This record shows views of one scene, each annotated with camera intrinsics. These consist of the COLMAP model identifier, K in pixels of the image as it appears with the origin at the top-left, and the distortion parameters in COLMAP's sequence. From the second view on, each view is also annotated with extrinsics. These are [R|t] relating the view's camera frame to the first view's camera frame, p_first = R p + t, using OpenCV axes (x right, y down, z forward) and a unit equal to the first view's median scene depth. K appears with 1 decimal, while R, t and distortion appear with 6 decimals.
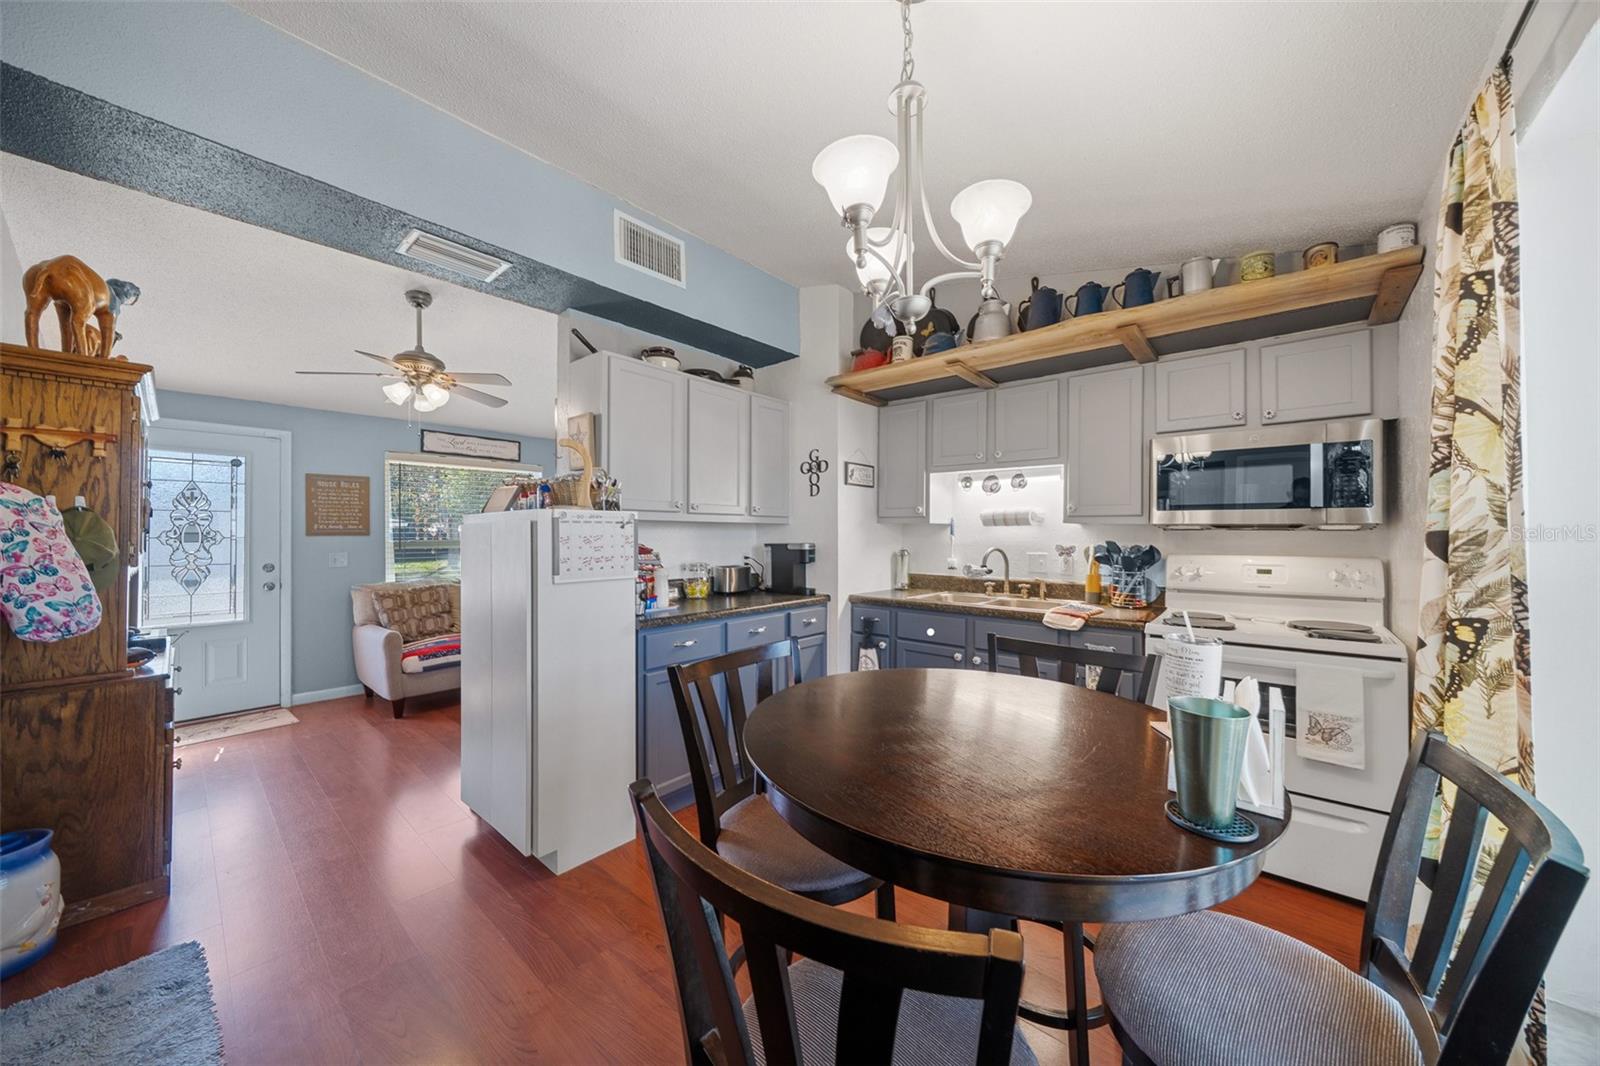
lens RADIAL K [[554.3, 0, 806.1], [0, 554.3, 530.9], [0, 0, 1]] dist [-0.008176, 0.000009]
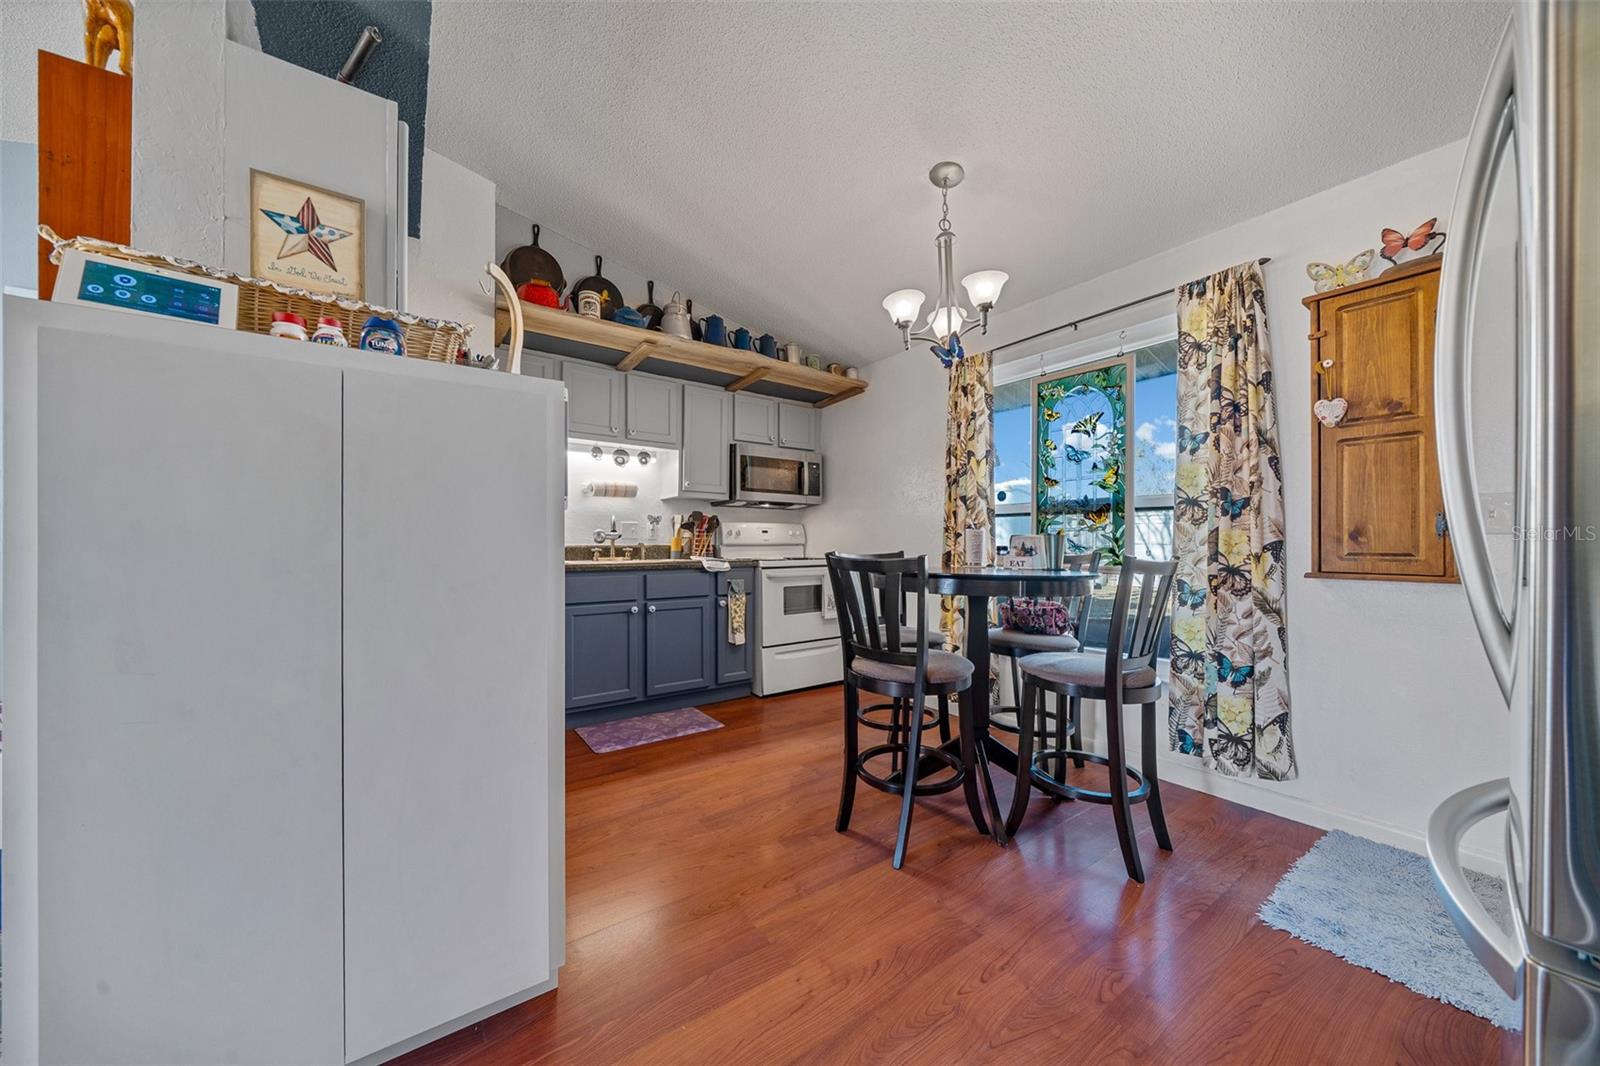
lens RADIAL K [[540.5, 0, 798.6], [0, 540.5, 540.0], [0, 0, 1]] dist [-0.006823, -0.000050]
pose [[0.238293, 0.004493, 0.971183, -0.595612], [-0.001887, 0.999990, -0.004164, 0.080665], [-0.971192, -0.000840, 0.238299, 0.372955]]
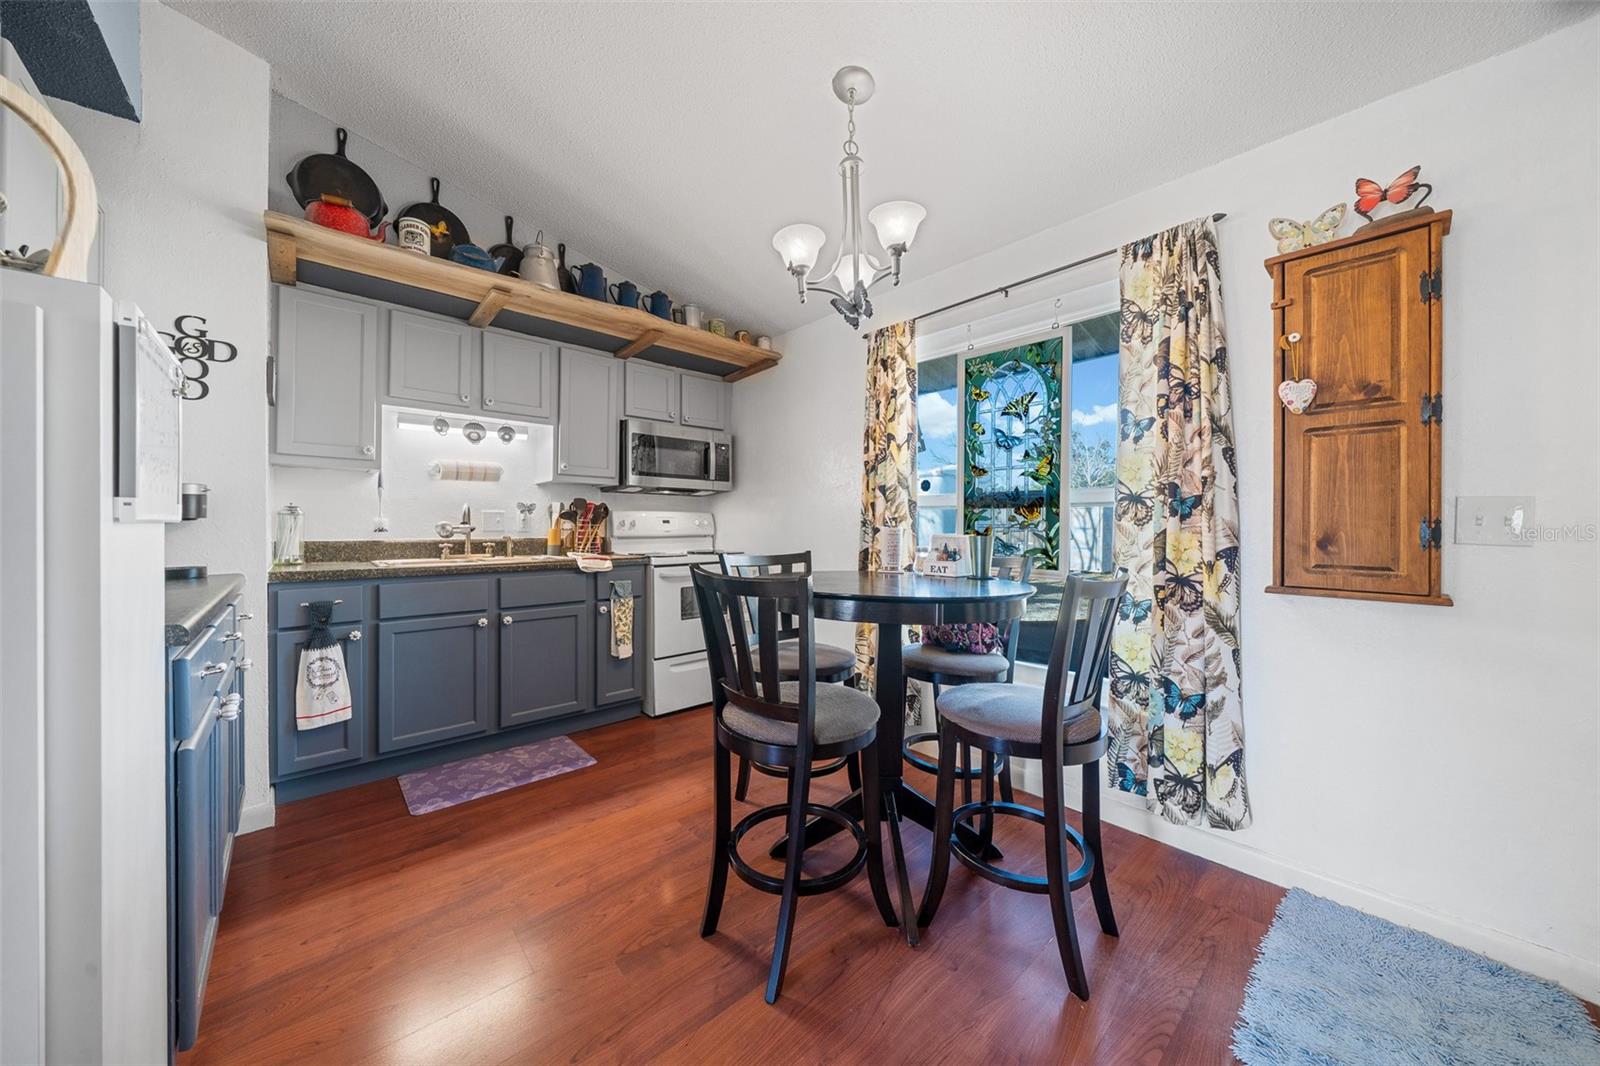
lens RADIAL K [[540.4, 0, 799.8], [0, 540.4, 522.9], [0, 0, 1]] dist [-0.006829, -0.000024]
pose [[0.127324, 0.001606, 0.991860, -0.445027], [-0.005145, 0.999986, -0.000958, 0.058240], [-0.991848, -0.004981, 0.127330, 0.338834]]
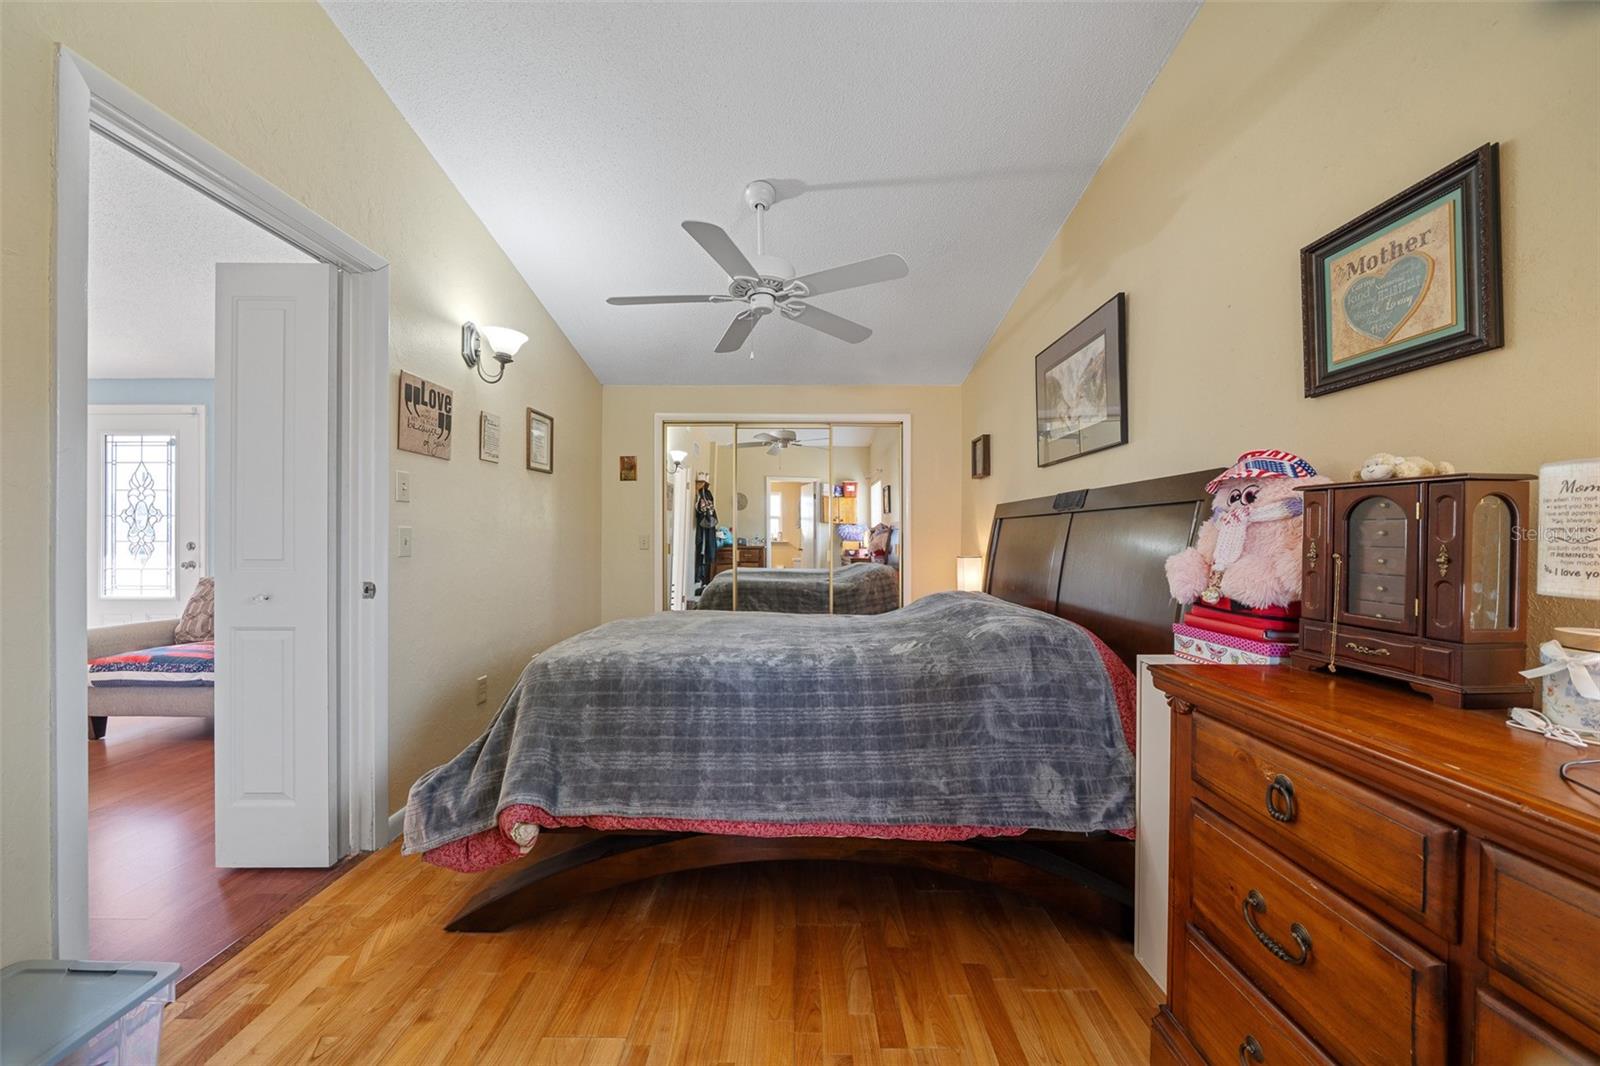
lens RADIAL K [[540.5, 0, 798.6], [0, 540.5, 540.0], [0, 0, 1]] dist [-0.006823, -0.000050]
pose [[0.652034, 0.008358, -0.758144, 0.562389], [0.002933, 0.999904, 0.013545, 0.057029], [0.758184, -0.011056, 0.651947, 1.475203]]
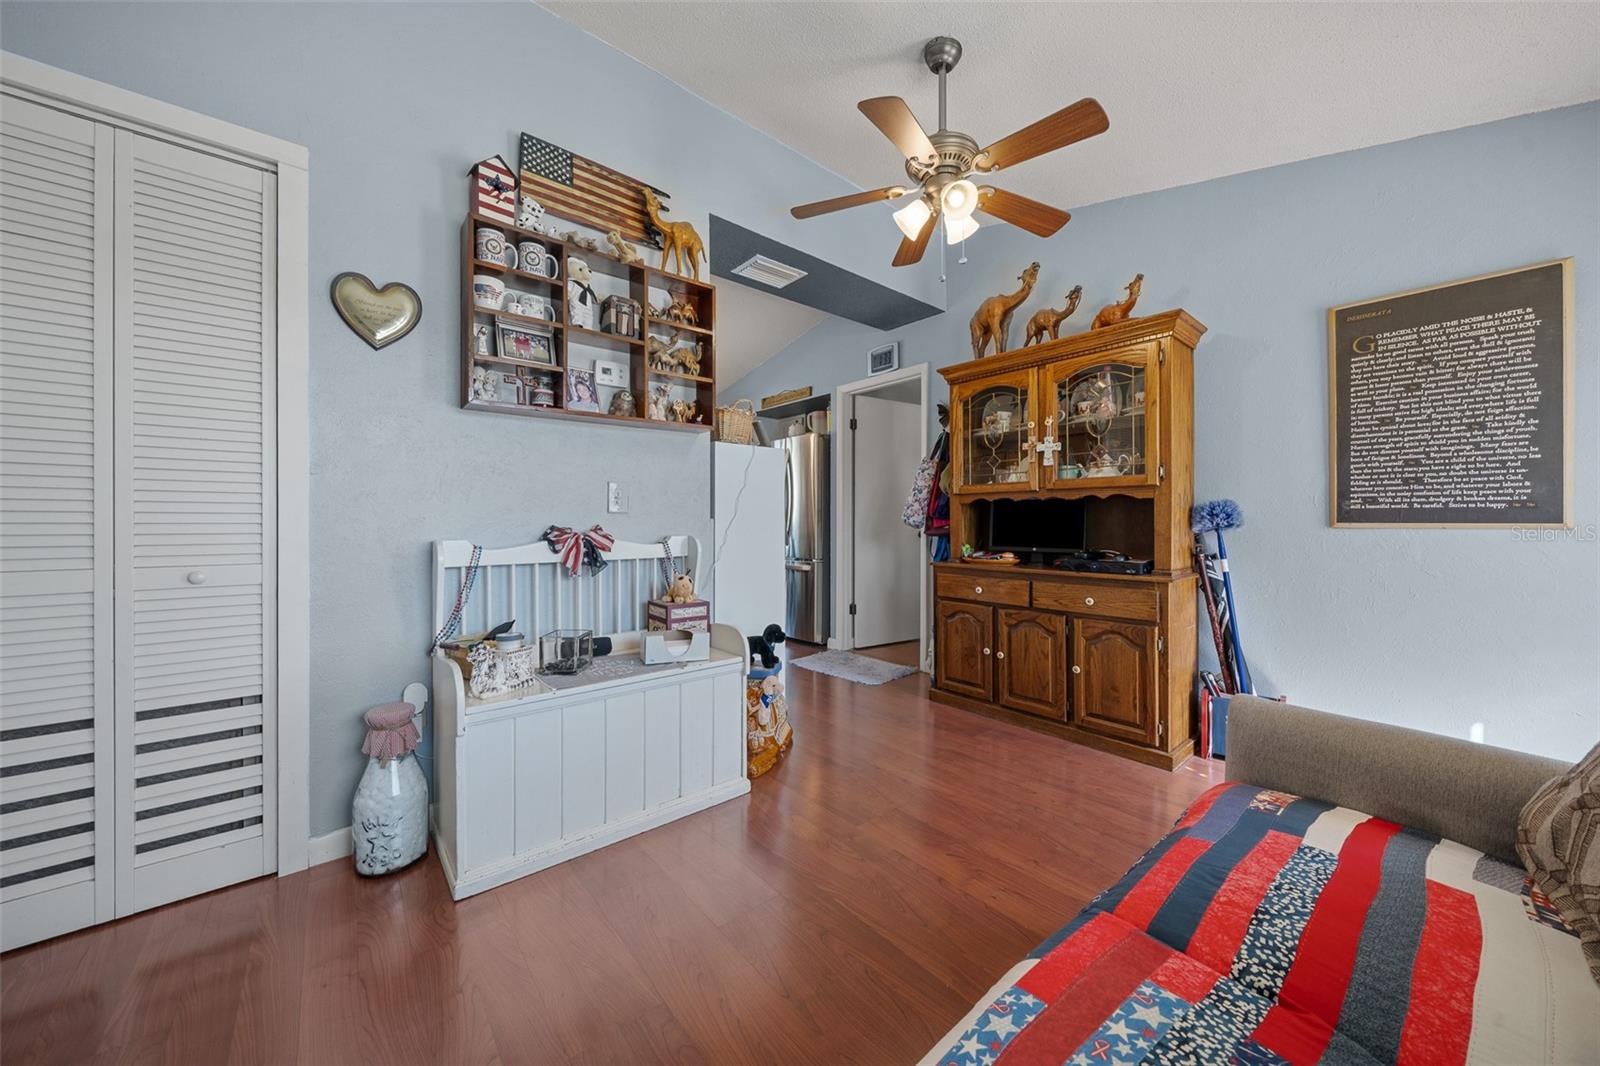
lens RADIAL K [[560.8, 0, 803.4], [0, 560.8, 523.0], [0, 0, 1]] dist [-0.000009, 0.000019]
pose [[-0.988001, 0.002687, 0.154427, -0.624087], [0.001553, 0.999971, -0.007469, 0.093927], [-0.154443, -0.007139, -0.987976, 1.573585]]
